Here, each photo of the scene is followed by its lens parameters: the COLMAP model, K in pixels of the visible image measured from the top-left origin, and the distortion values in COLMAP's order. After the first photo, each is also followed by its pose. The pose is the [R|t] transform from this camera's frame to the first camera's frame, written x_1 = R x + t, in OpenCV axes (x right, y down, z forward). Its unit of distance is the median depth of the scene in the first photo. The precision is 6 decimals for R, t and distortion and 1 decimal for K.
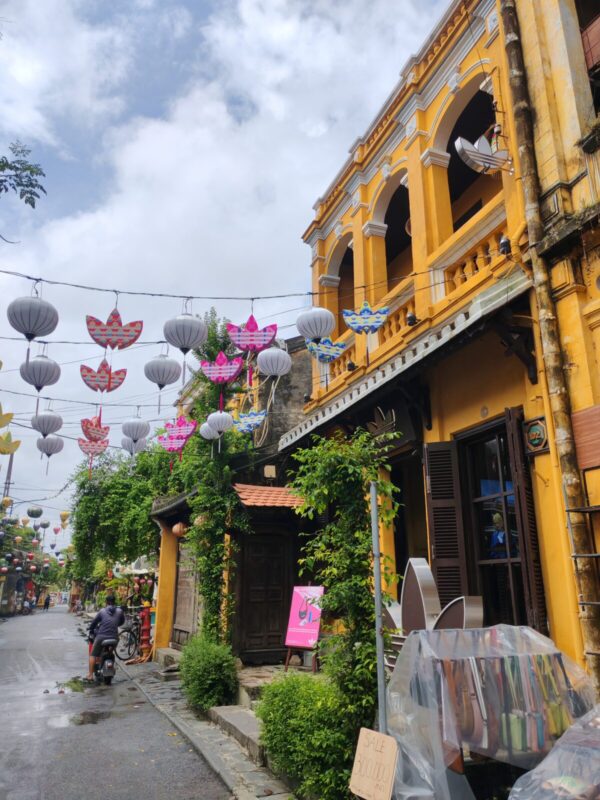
lens RADIAL K [[619.8, 0, 300.7], [0, 619.8, 396.7], [0, 0, 1]] dist [0.019417, -0.010205]
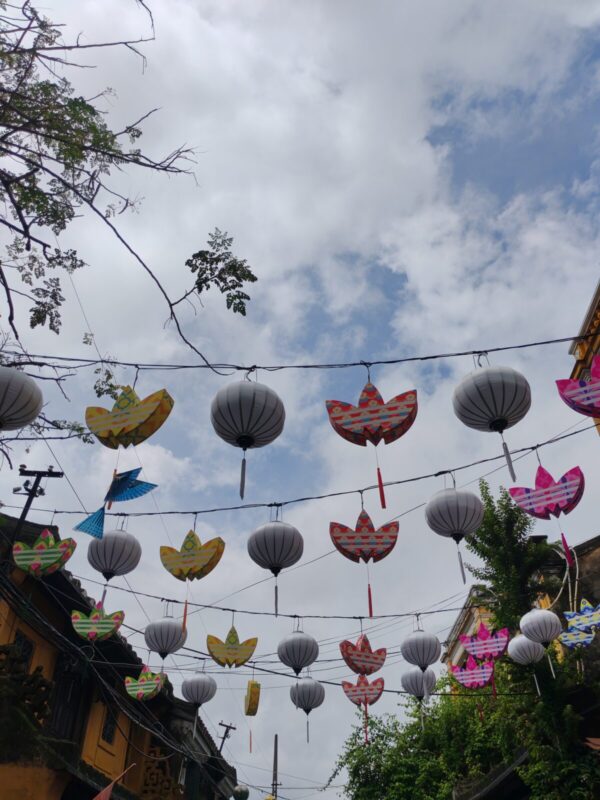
lens RADIAL K [[619.8, 0, 303.9], [0, 619.8, 394.4], [0, 0, 1]] dist [0.019417, -0.010205]
pose [[0.918196, -0.261873, -0.297218, -0.067936], [0.121001, 0.899867, -0.419044, 0.043918], [0.377193, 0.348801, 0.857941, 0.173495]]
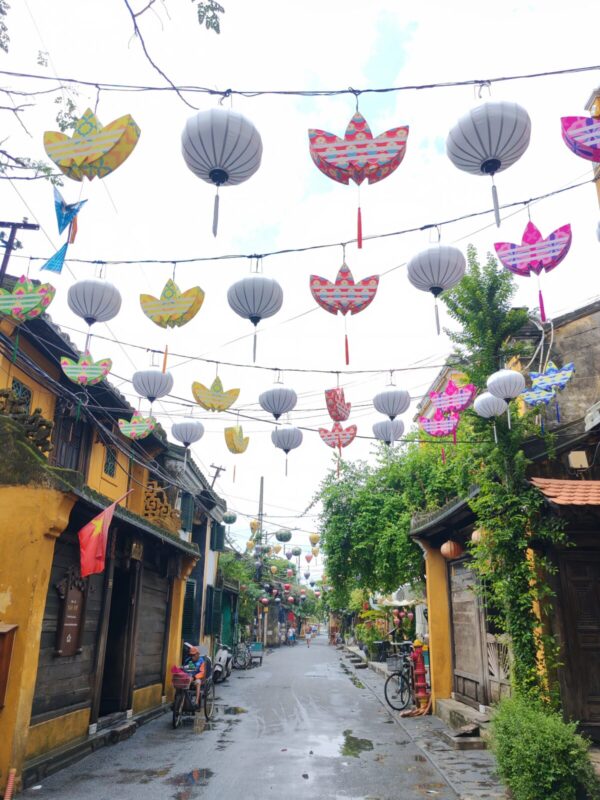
lens RADIAL K [[619.8, 0, 302.3], [0, 619.8, 396.4], [0, 0, 1]] dist [0.019417, -0.010205]
pose [[0.928833, -0.114469, -0.352371, -0.067178], [0.097368, 0.993062, -0.065940, 0.052429], [0.357474, 0.026937, 0.933534, 0.180092]]
